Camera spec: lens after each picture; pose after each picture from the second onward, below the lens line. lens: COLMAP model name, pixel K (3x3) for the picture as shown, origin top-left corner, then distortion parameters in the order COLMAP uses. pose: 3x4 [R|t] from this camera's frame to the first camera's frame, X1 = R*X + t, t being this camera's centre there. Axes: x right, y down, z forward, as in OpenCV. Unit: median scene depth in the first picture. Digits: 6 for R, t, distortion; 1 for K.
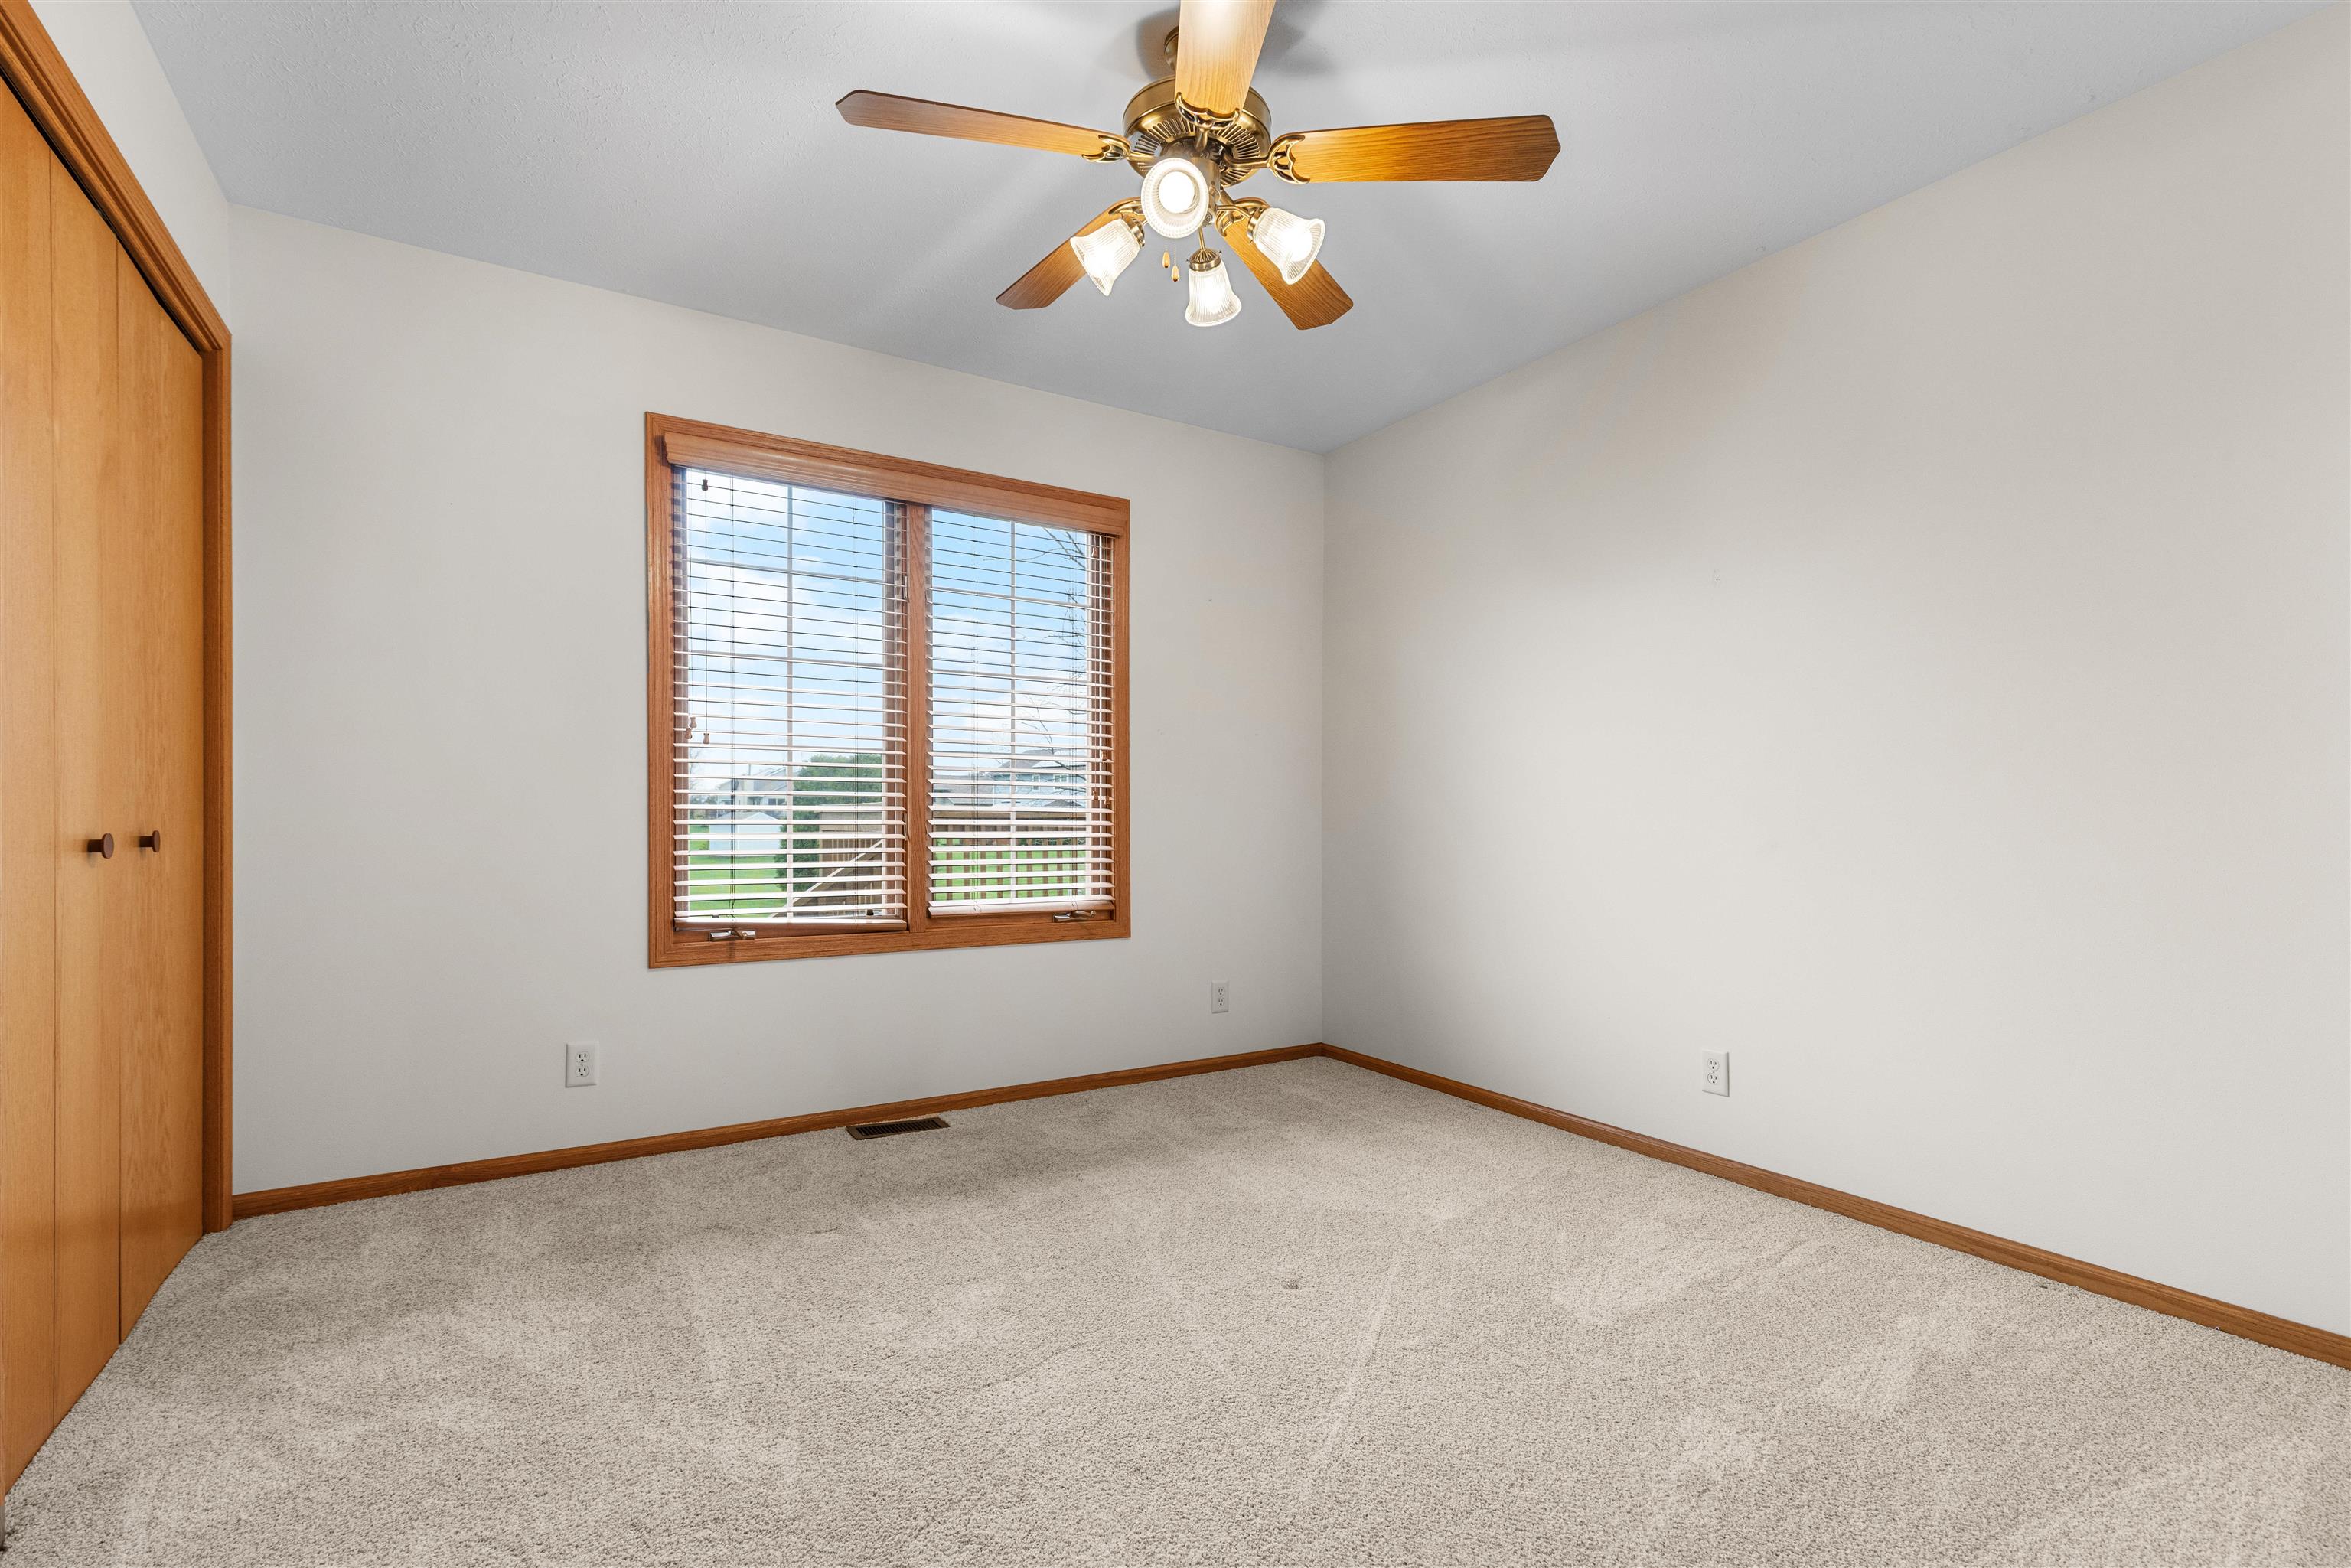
lens RADIAL K [[1061.5, 0, 1191.0], [0, 1061.5, 810.8], [0, 0, 1]] dist [0.020603, -0.000484]
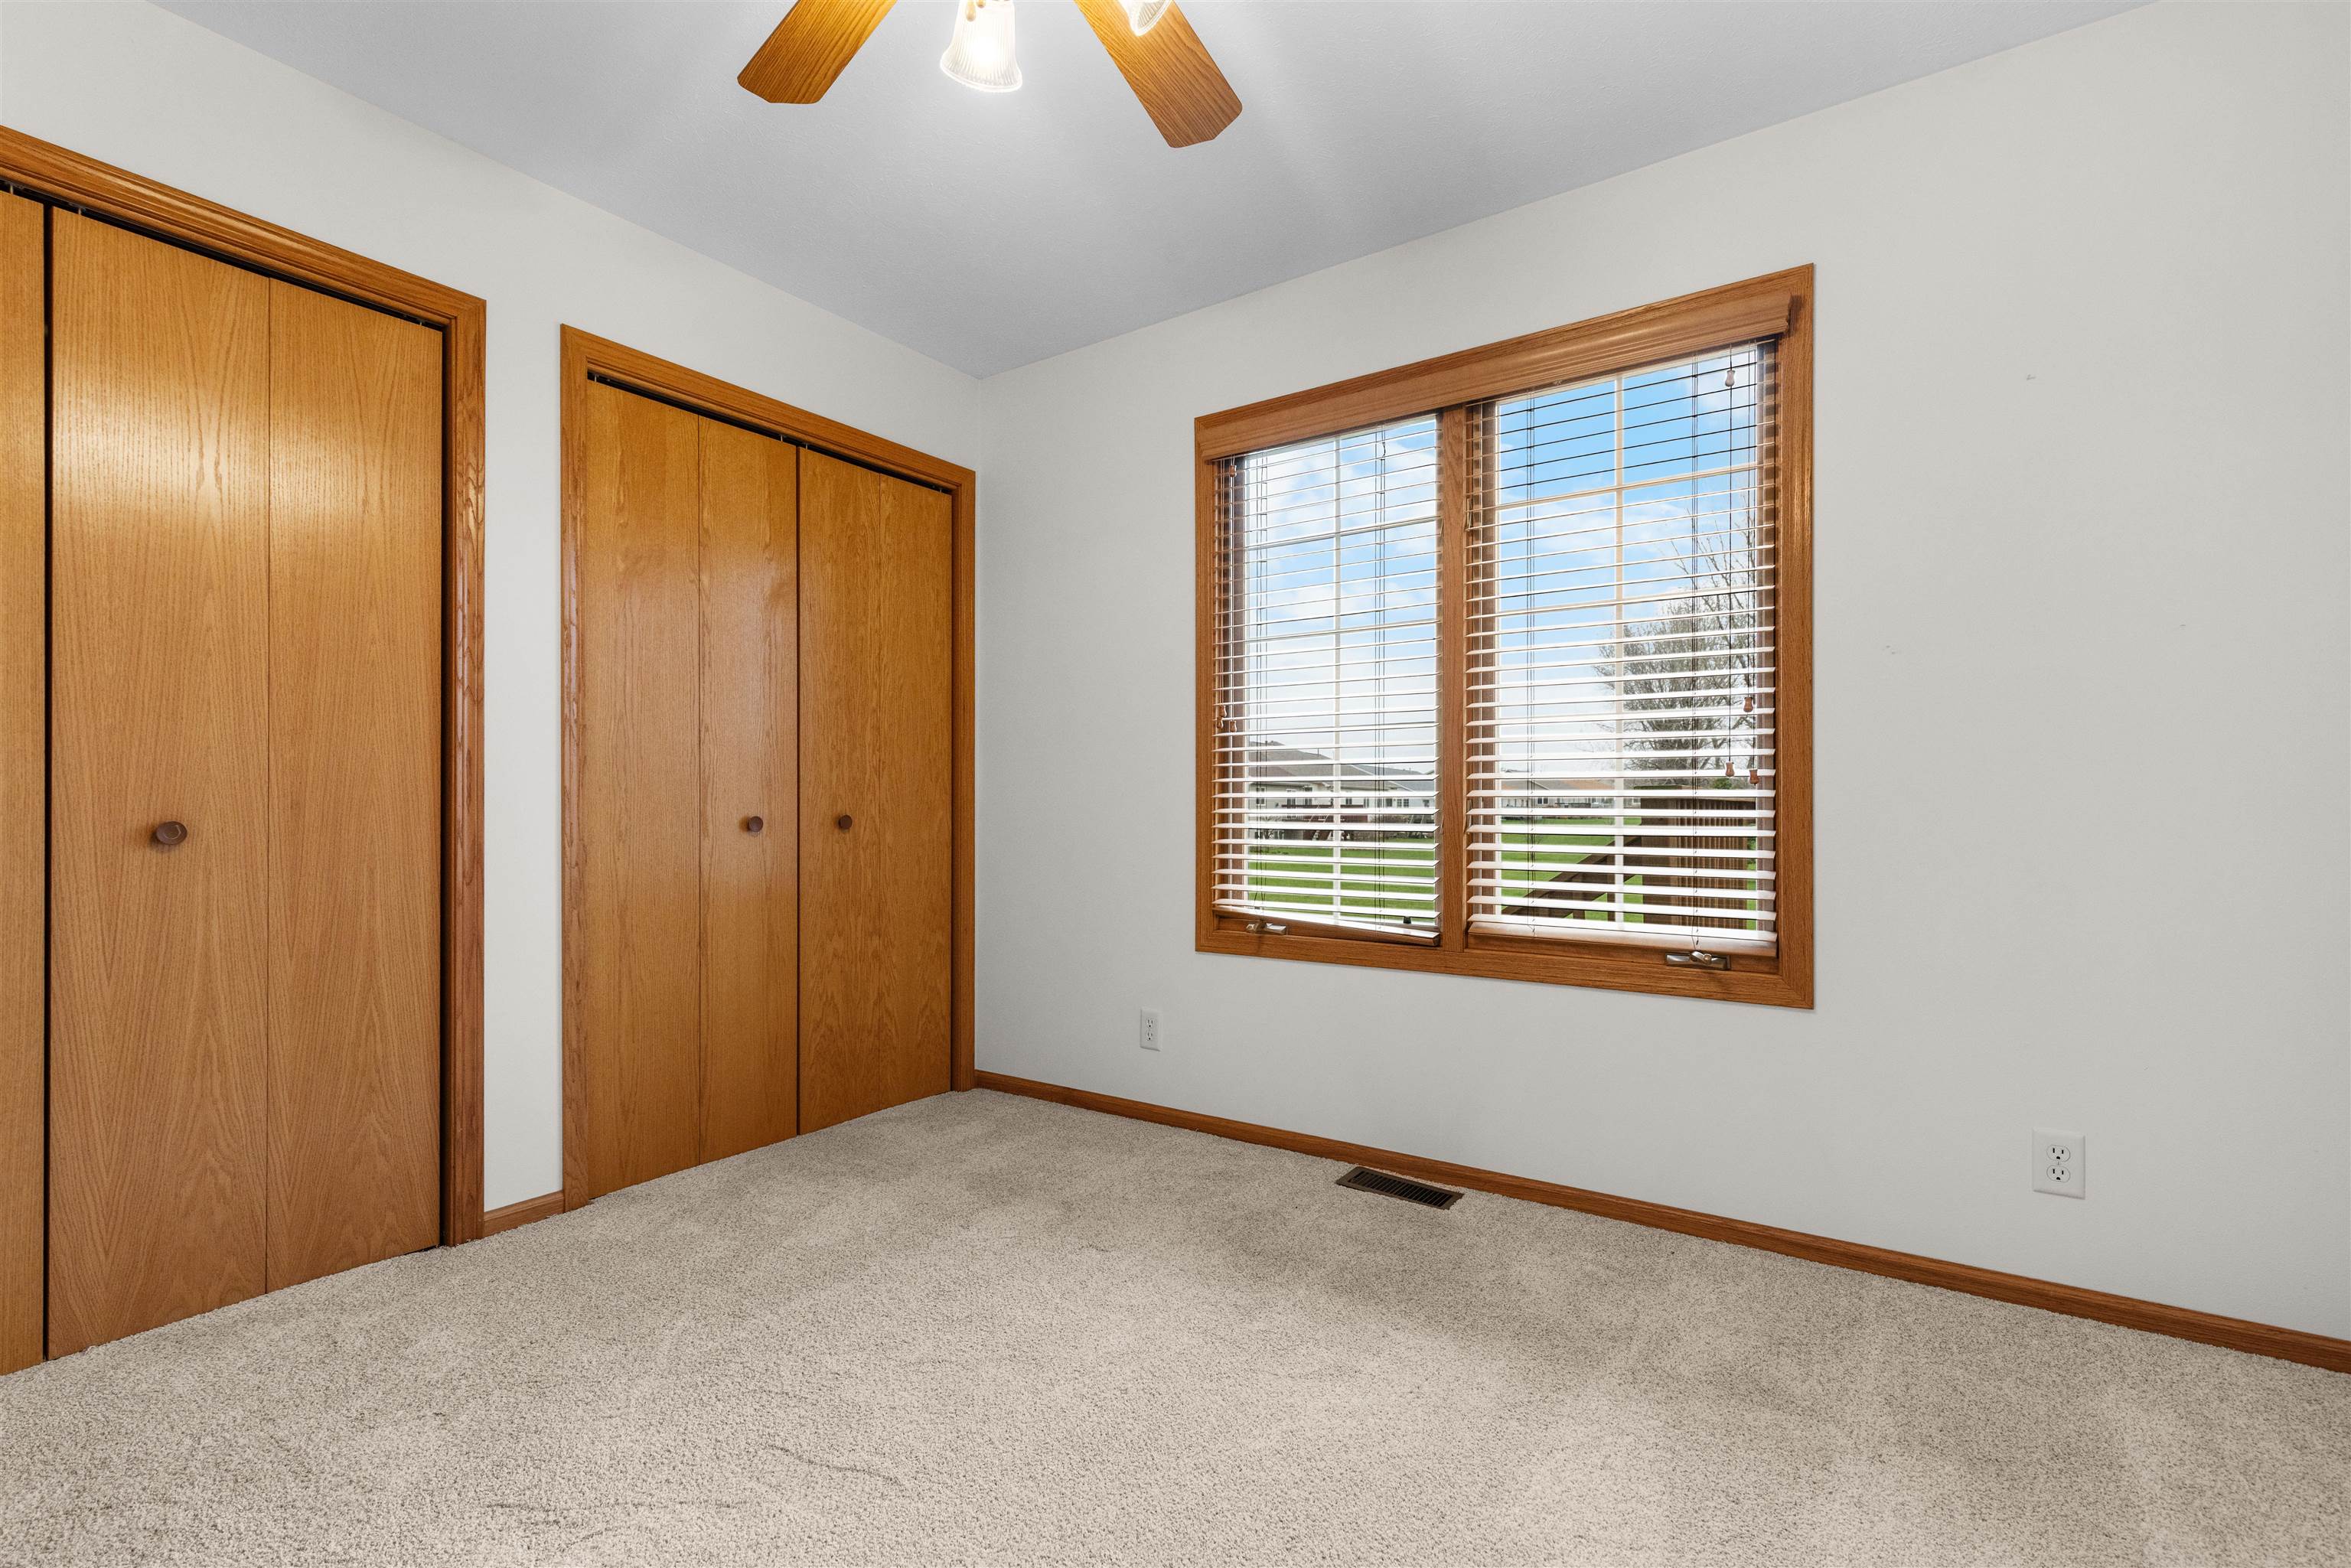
lens RADIAL K [[1061.5, 0, 1191.0], [0, 1061.5, 810.8], [0, 0, 1]] dist [0.020603, -0.000484]
pose [[0.405949, -0.004302, -0.913886, 0.420934], [0.003524, 0.999989, -0.003142, 0.012523], [0.913889, -0.001945, 0.405959, 0.547273]]
